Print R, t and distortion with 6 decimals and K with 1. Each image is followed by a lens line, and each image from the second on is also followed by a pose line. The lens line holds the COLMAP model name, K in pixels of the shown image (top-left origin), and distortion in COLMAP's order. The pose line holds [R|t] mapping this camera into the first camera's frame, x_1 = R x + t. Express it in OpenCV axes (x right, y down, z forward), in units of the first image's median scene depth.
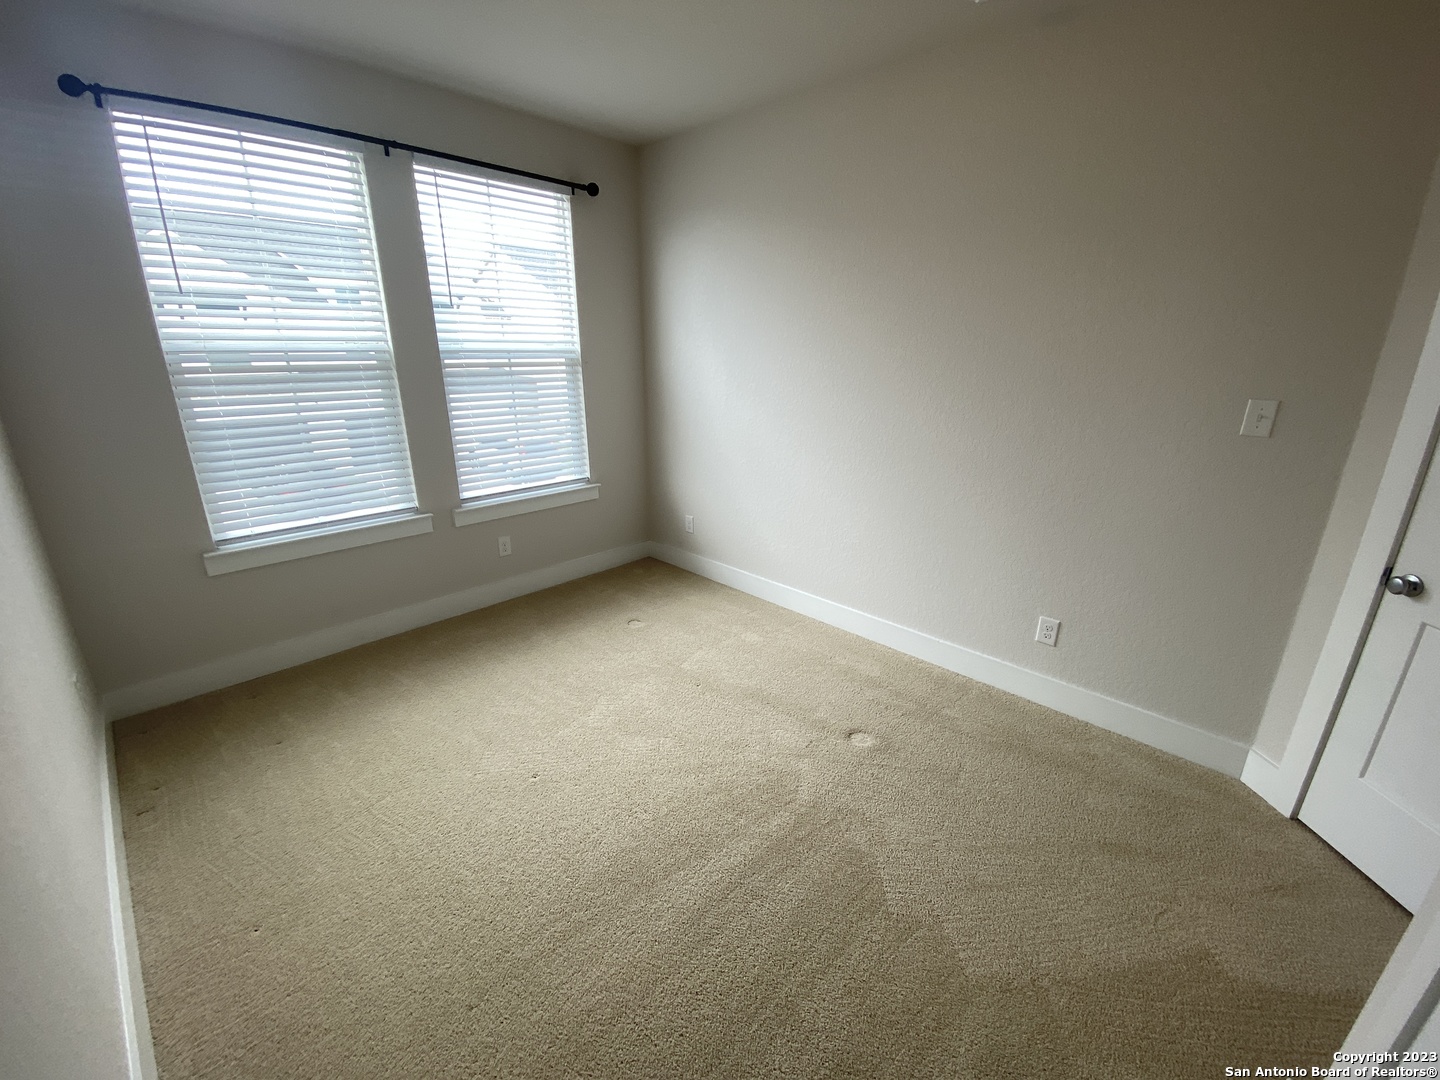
lens RADIAL K [[606.9, 0, 728.1], [0, 606.9, 536.7], [0, 0, 1]] dist [0.025905, 0.000148]
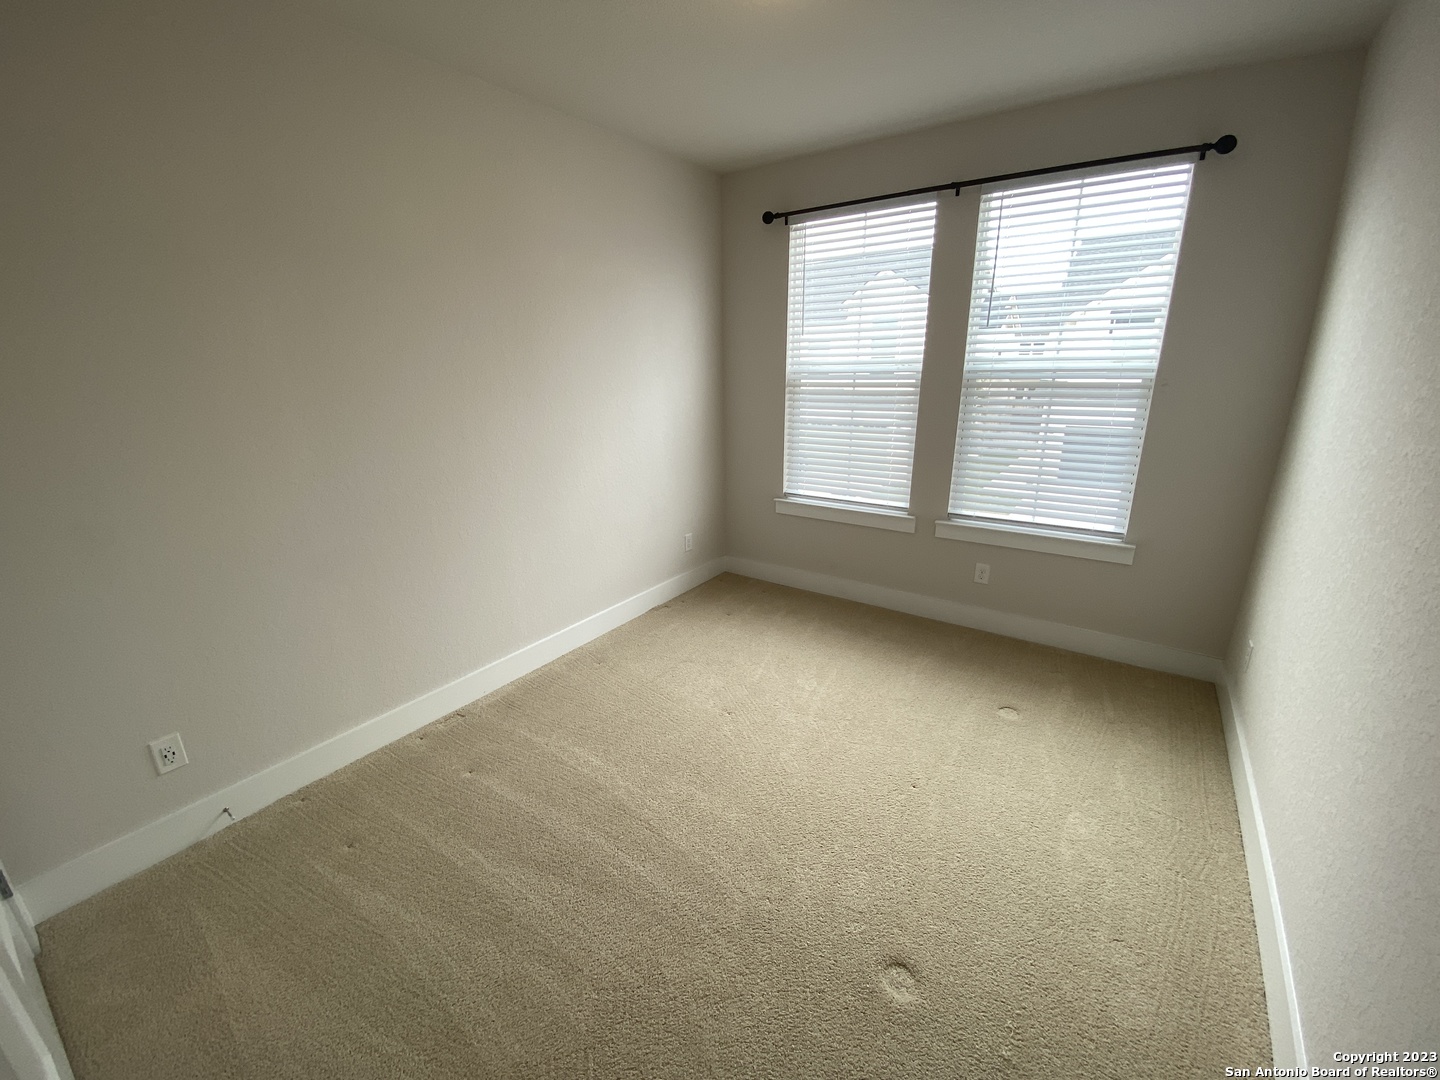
lens RADIAL K [[581.6, 0, 732.6], [0, 581.6, 542.3], [0, 0, 1]] dist [-0.004081, -0.011055]
pose [[0.157111, 0.284517, -0.945710, 0.452546], [-0.282460, 0.930545, 0.233029, -0.141985], [0.946326, 0.230514, 0.226563, 0.444822]]
